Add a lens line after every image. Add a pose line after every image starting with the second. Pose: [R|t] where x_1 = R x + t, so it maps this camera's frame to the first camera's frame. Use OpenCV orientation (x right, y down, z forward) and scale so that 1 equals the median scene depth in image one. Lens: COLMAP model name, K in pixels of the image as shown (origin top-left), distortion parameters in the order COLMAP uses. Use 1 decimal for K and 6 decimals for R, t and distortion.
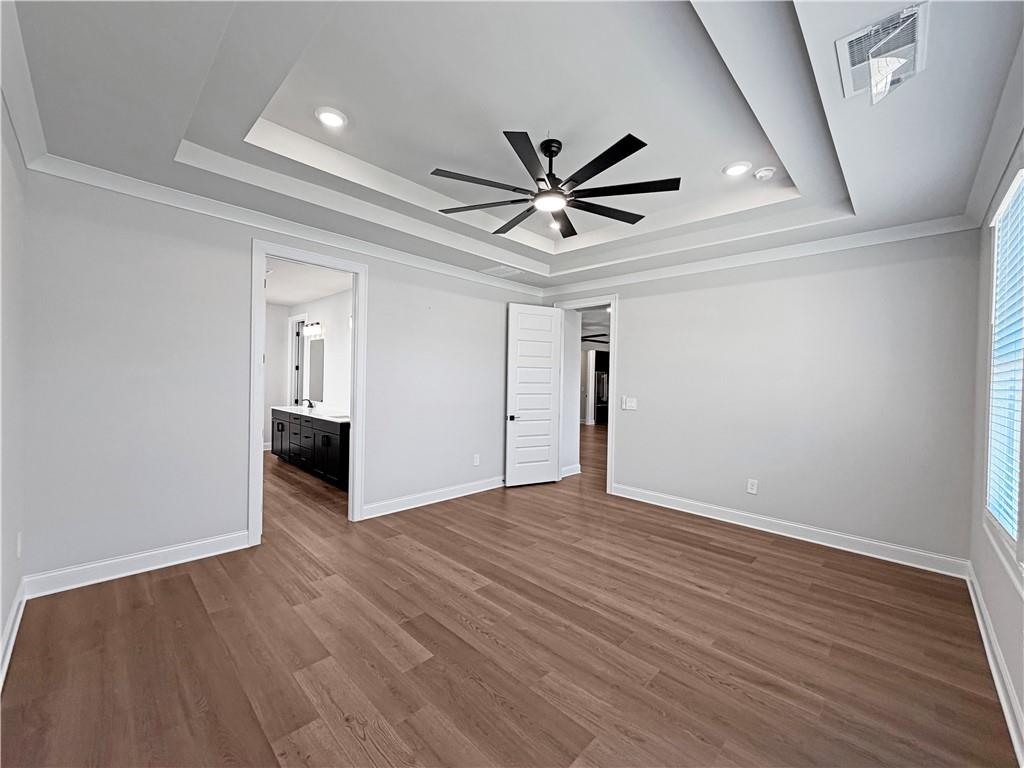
lens RADIAL K [[407.8, 0, 509.5], [0, 407.8, 384.4], [0, 0, 1]] dist [0.000767, 0.000199]
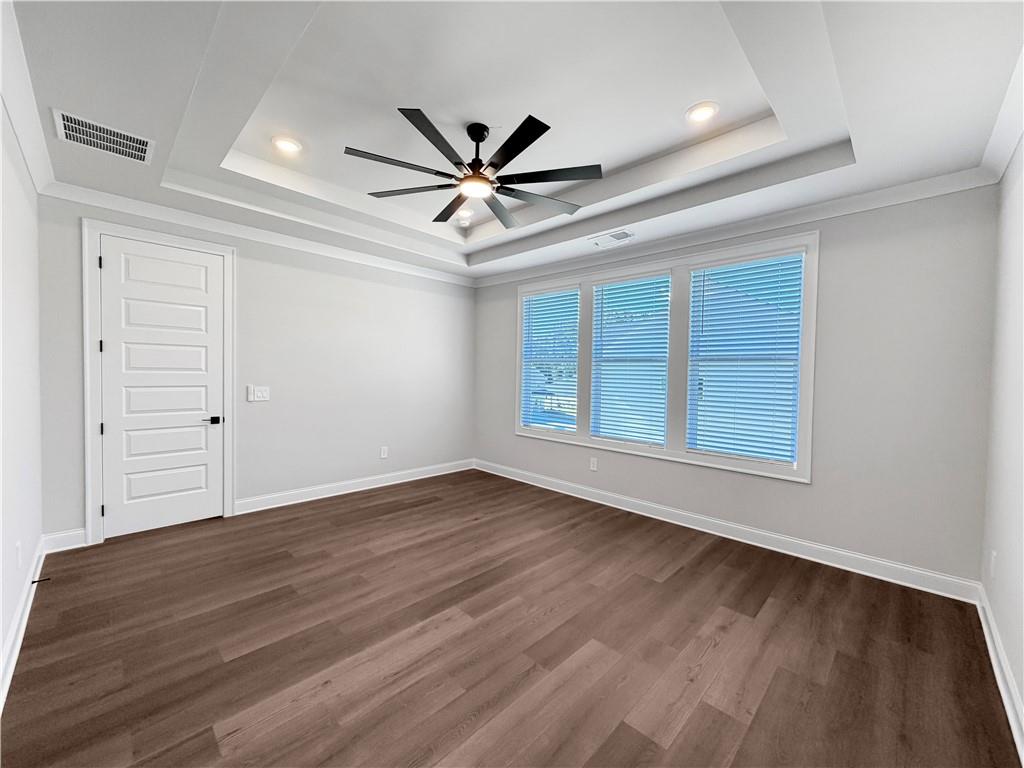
lens RADIAL K [[407.8, 0, 509.5], [0, 407.8, 384.4], [0, 0, 1]] dist [0.000767, 0.000199]
pose [[0.006719, -0.050972, 0.998677, -0.773638], [-0.006196, 0.998679, 0.051014, -0.021878], [-0.999958, -0.006531, 0.006394, 0.785357]]
